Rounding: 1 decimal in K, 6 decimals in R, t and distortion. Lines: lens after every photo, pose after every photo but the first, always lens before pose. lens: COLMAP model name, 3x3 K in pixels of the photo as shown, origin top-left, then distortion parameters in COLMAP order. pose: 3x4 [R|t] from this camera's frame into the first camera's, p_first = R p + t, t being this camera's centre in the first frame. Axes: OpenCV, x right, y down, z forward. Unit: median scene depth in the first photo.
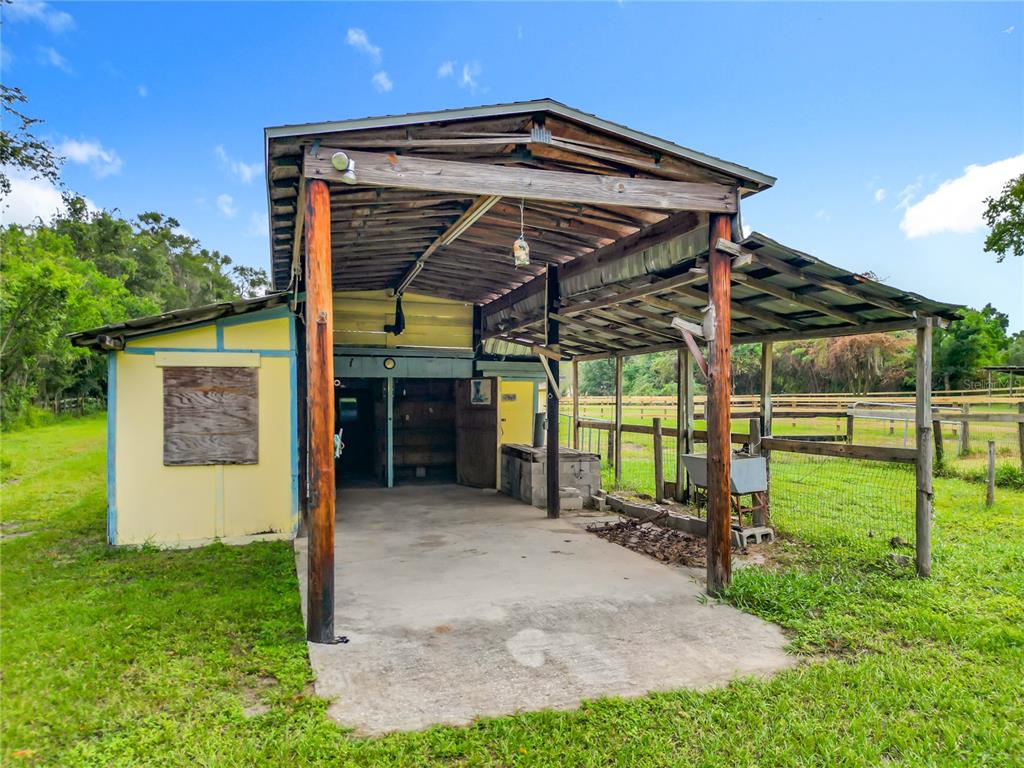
lens RADIAL K [[721.8, 0, 516.8], [0, 721.8, 387.5], [0, 0, 1]] dist [0.085184, -0.076489]
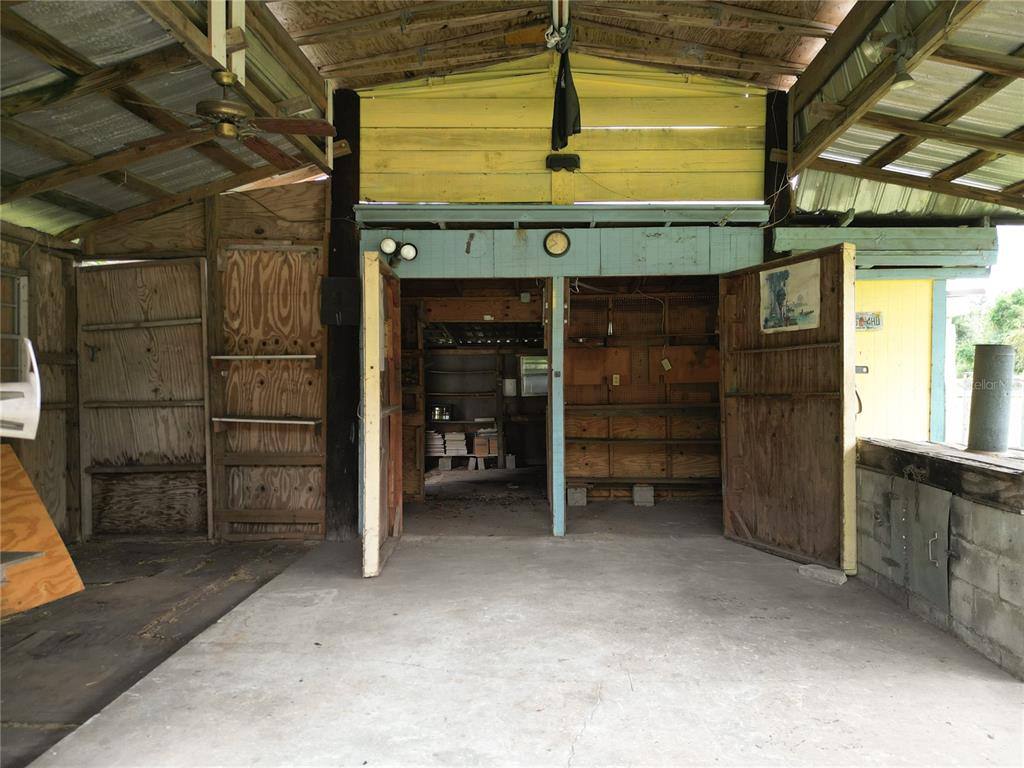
lens RADIAL K [[721.8, 0, 516.8], [0, 721.8, 387.5], [0, 0, 1]] dist [0.085184, -0.076489]
pose [[0.932693, -0.003347, -0.360656, -0.044409], [0.005400, 0.999974, 0.004685, 0.048841], [0.360631, -0.006317, 0.932687, 0.589500]]
